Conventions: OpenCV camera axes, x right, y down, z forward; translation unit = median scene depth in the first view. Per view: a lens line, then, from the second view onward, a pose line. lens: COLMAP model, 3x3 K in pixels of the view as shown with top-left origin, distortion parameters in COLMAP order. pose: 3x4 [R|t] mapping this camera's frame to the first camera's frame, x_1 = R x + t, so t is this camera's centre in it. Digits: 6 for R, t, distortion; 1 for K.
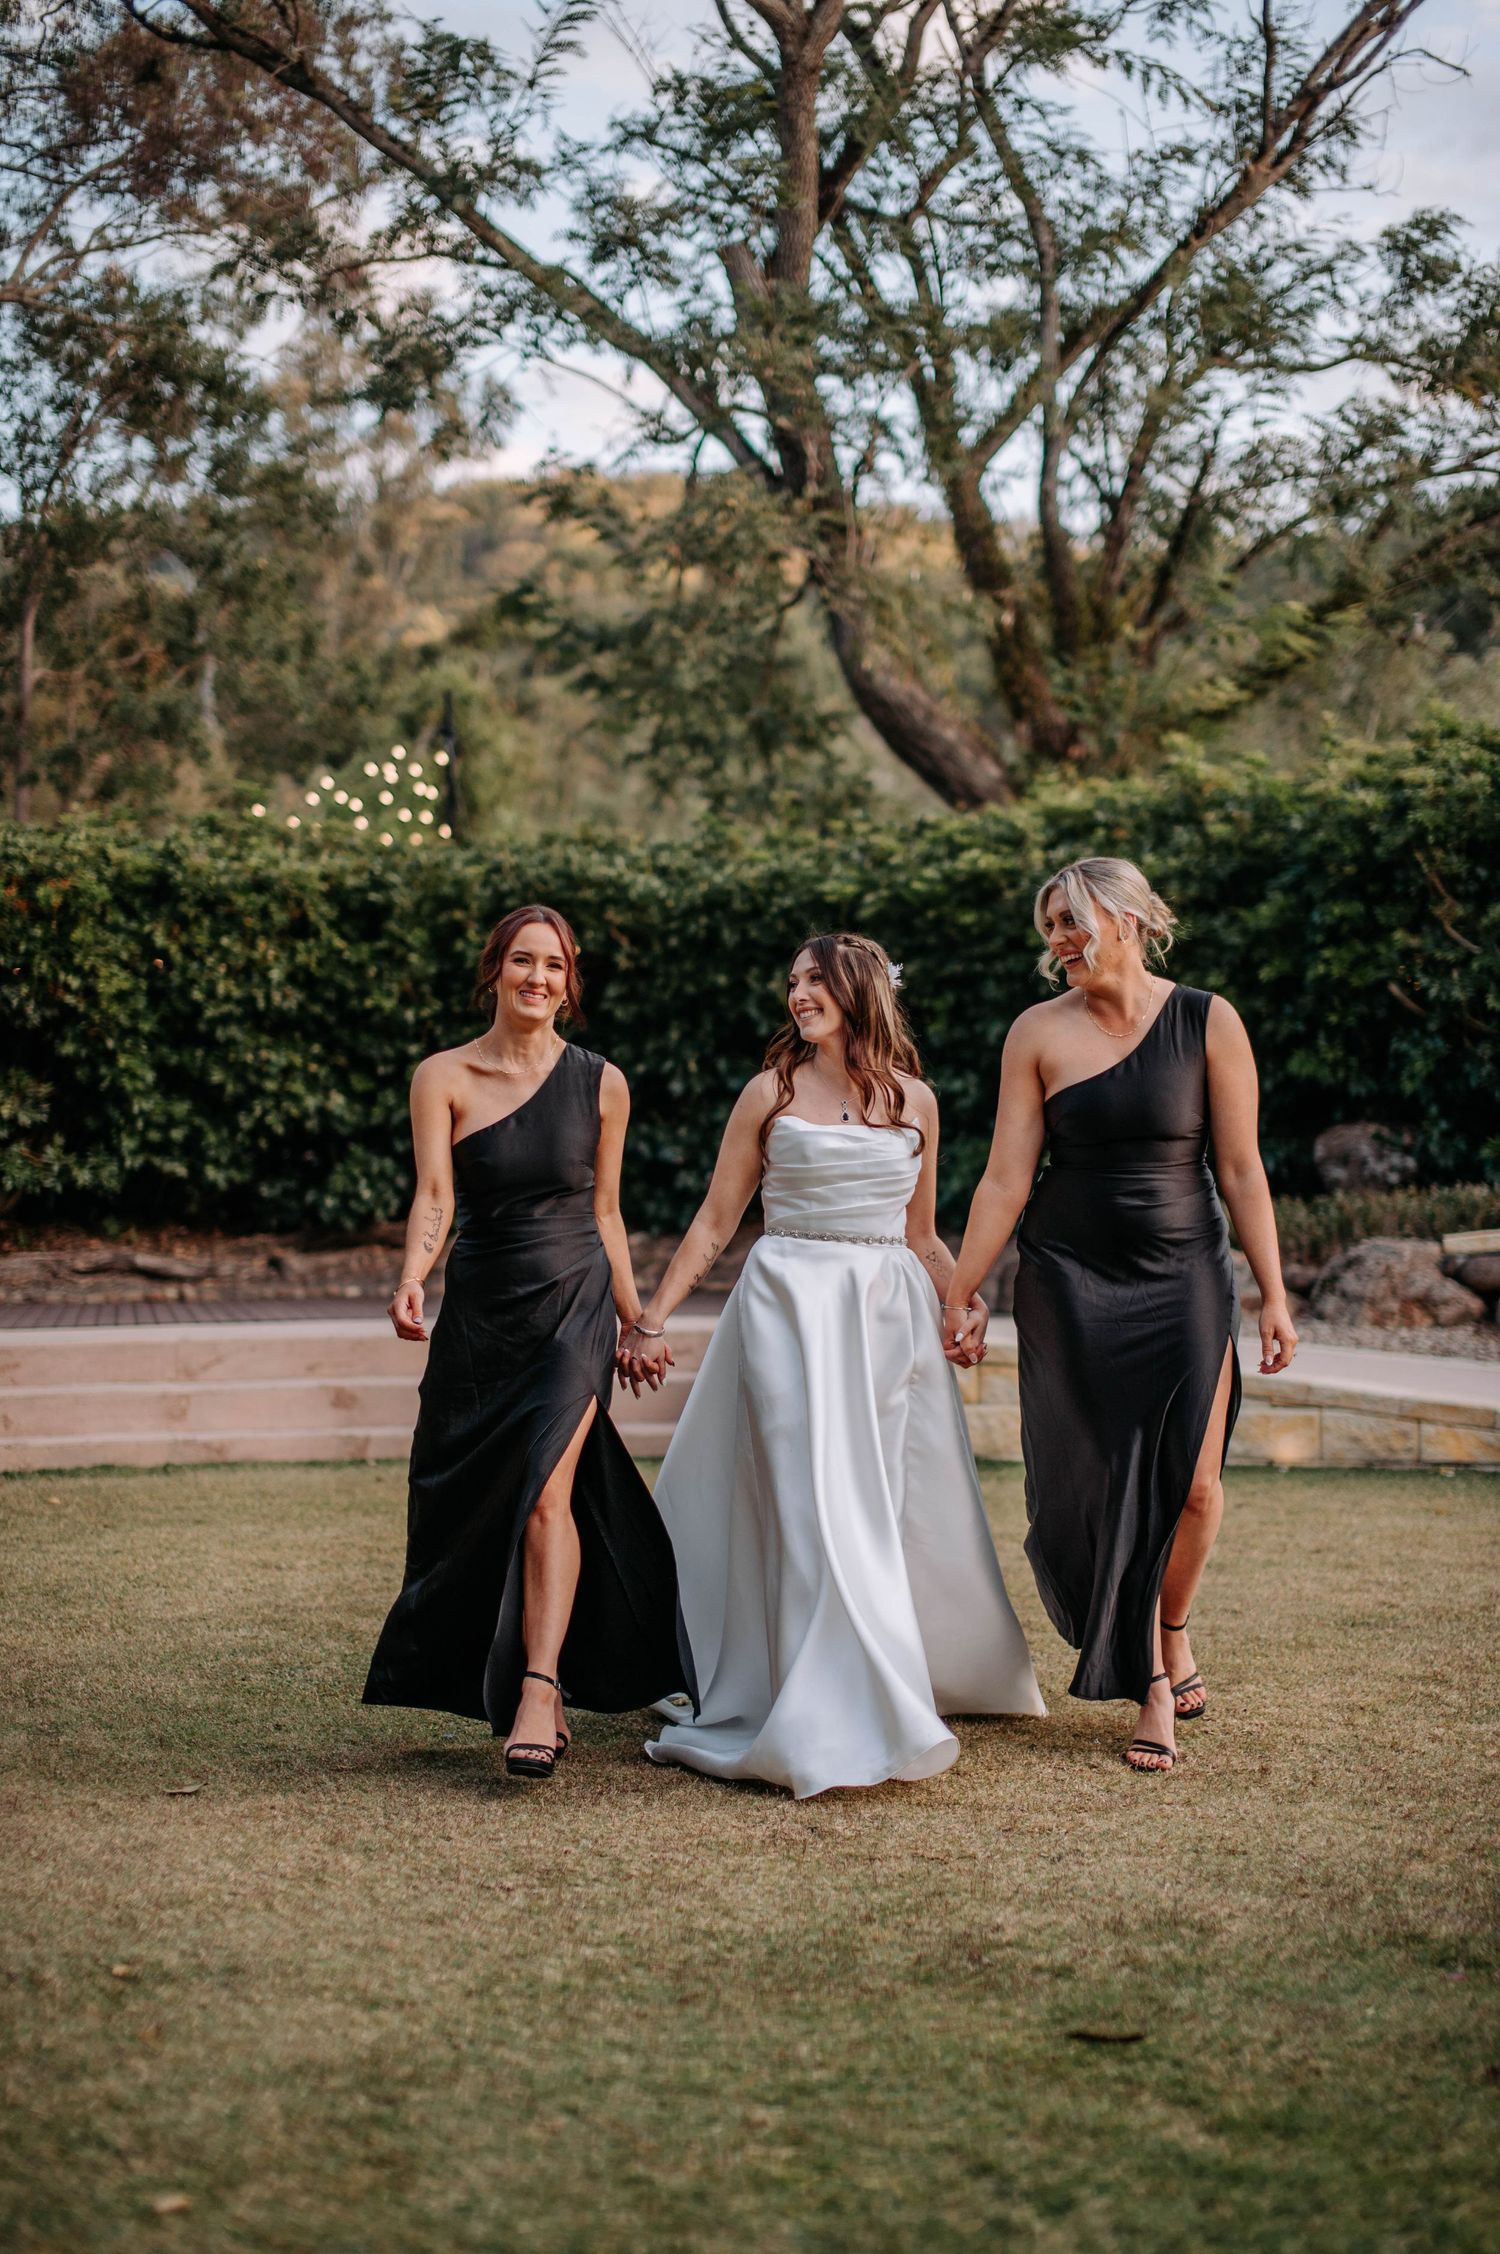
lens RADIAL K [[3427.7, 0, 756.9], [0, 3427.7, 1131.9], [0, 0, 1]] dist [-0.017876, 0.000000]
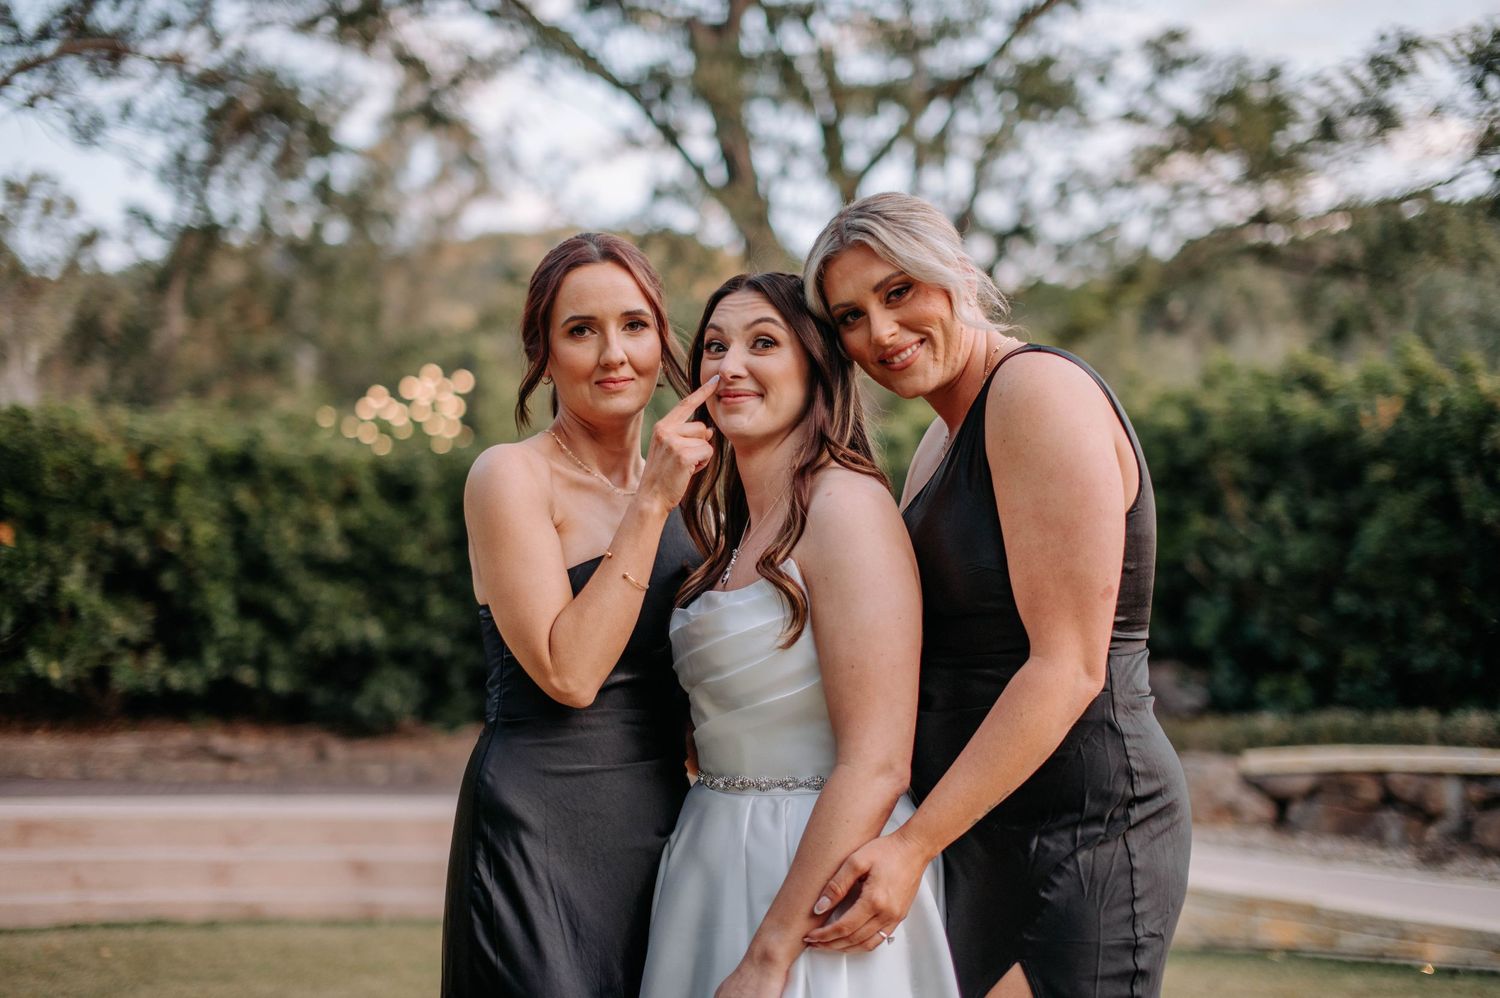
lens RADIAL K [[2281.1, 0, 746.3], [0, 2281.1, 498.9], [0, 0, 1]] dist [-0.017876, 0.000000]
pose [[0.998963, 0.030563, 0.033744, -0.010205], [-0.028010, 0.996887, -0.073702, 0.002106], [-0.035891, 0.072680, 0.996709, 0.118318]]
